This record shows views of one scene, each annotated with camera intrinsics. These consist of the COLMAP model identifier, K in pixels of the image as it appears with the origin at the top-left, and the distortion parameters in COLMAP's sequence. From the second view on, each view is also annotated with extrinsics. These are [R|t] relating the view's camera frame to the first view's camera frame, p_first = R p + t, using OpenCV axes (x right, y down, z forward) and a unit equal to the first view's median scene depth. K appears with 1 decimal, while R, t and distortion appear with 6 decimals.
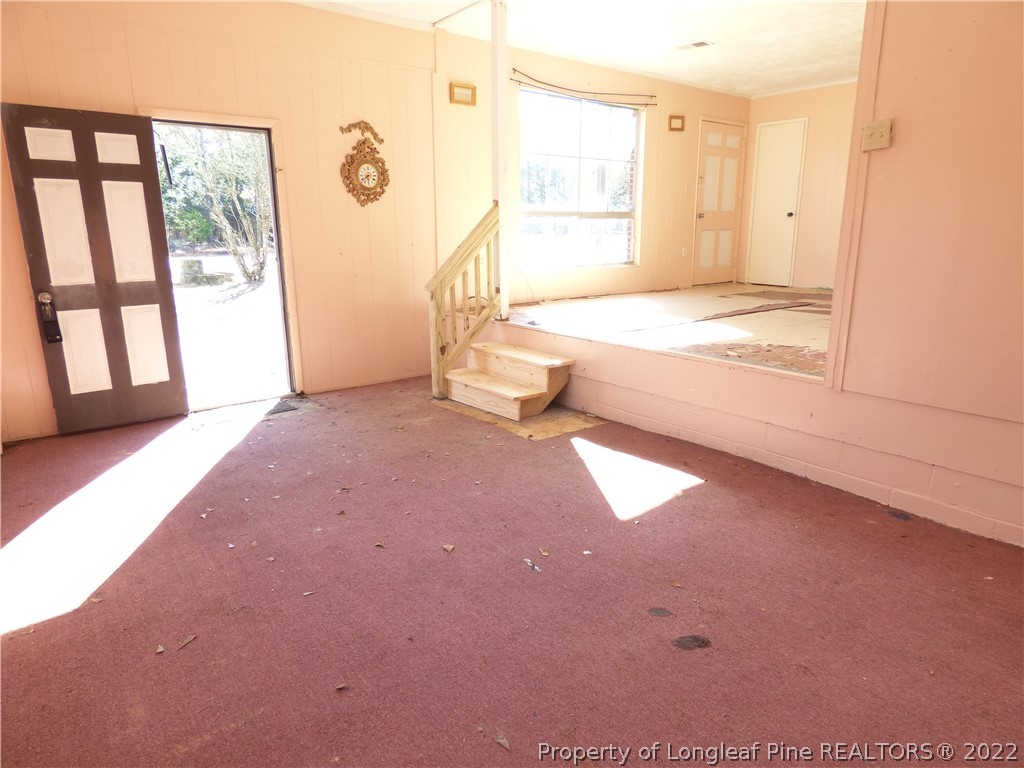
lens RADIAL K [[629.7, 0, 511.0], [0, 629.7, 381.3], [0, 0, 1]] dist [-0.000559, -0.001494]
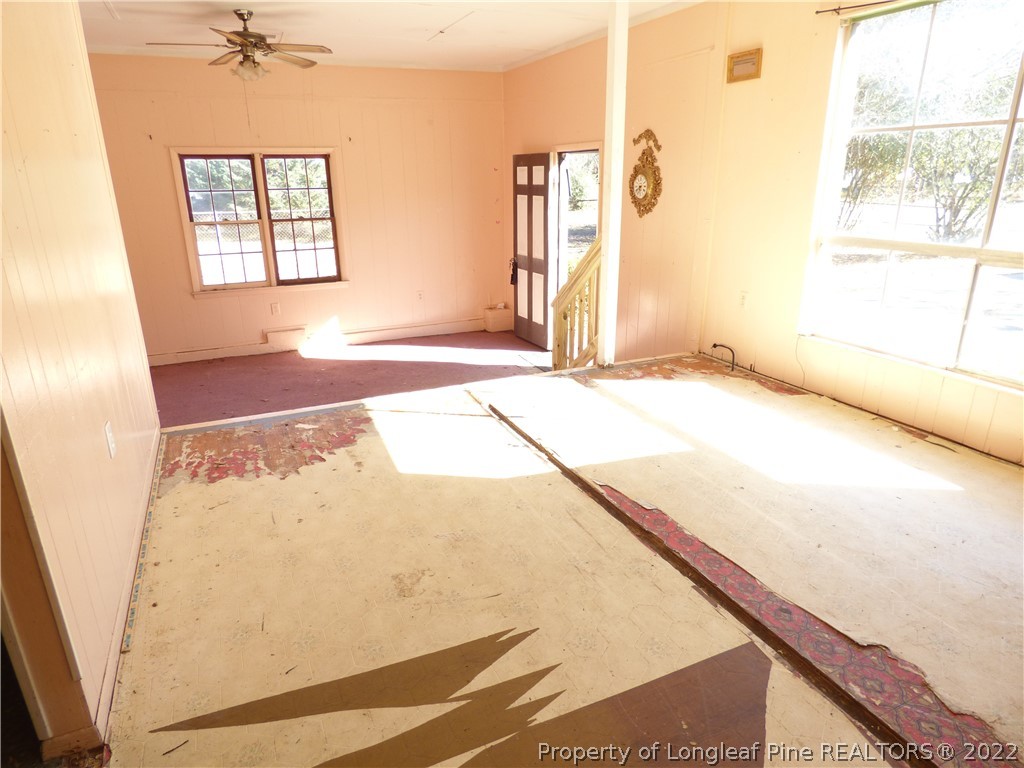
lens RADIAL K [[629.7, 0, 510.0], [0, 629.7, 386.9], [0, 0, 1]] dist [-0.000559, -0.001494]
pose [[-0.231397, 0.321989, -0.918030, 0.915035], [-0.211608, 0.904389, 0.370542, -0.408791], [0.949567, 0.280005, -0.141138, 1.157737]]
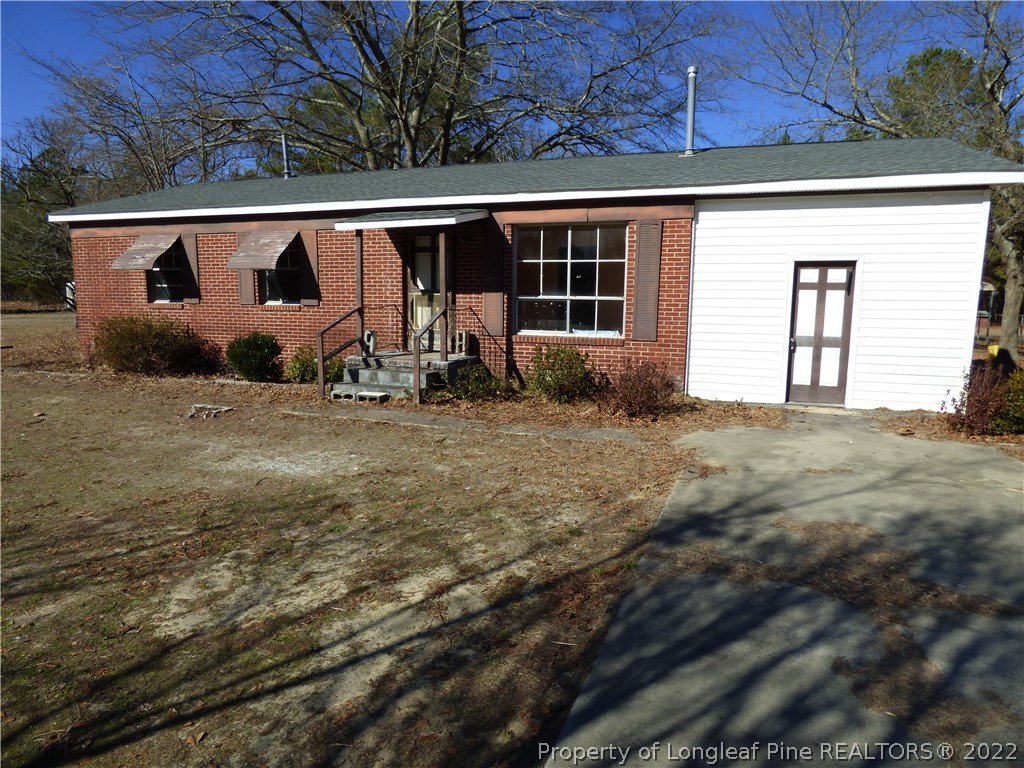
lens RADIAL K [[629.7, 0, 514.0], [0, 629.7, 385.6], [0, 0, 1]] dist [-0.000559, -0.001494]
pose [[0.538333, 0.119283, -0.834247, 0.569318], [-0.216496, 0.976284, -0.000111, 0.217955], [0.814449, 0.180671, 0.551390, -0.933087]]
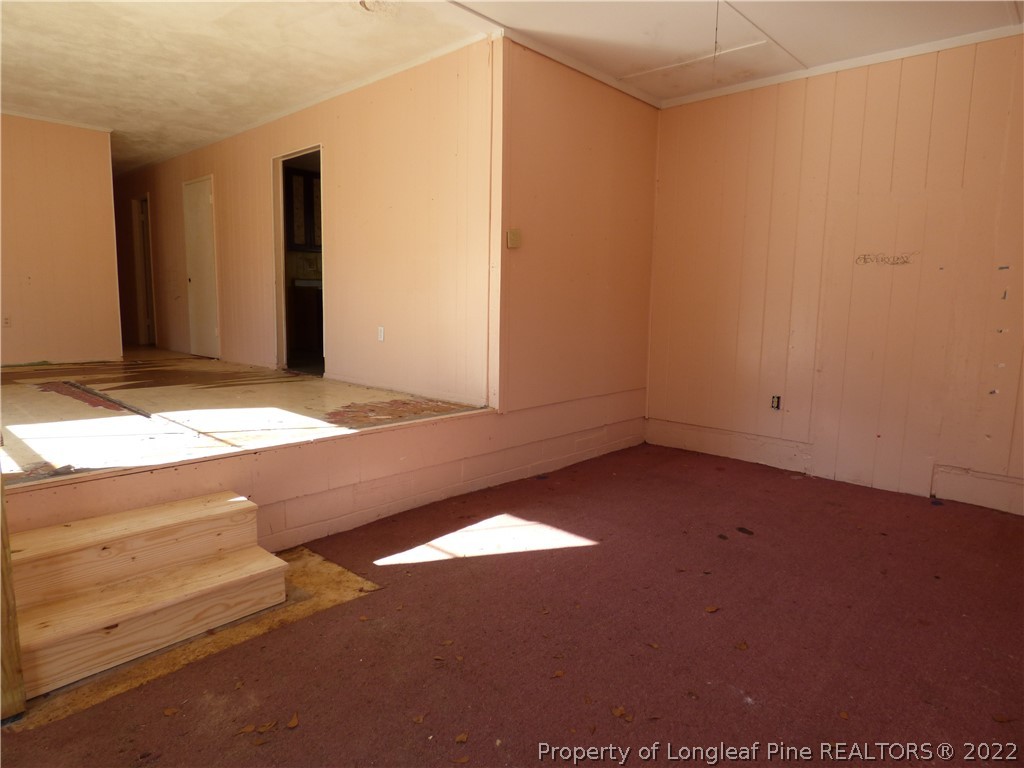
lens RADIAL K [[629.7, 0, 510.6], [0, 629.7, 383.1], [0, 0, 1]] dist [-0.000559, -0.001494]
pose [[-0.162917, -0.126646, 0.978478, -0.579770], [0.214028, 0.963576, 0.160353, -0.186993], [-0.963146, 0.235546, -0.129877, 0.790538]]
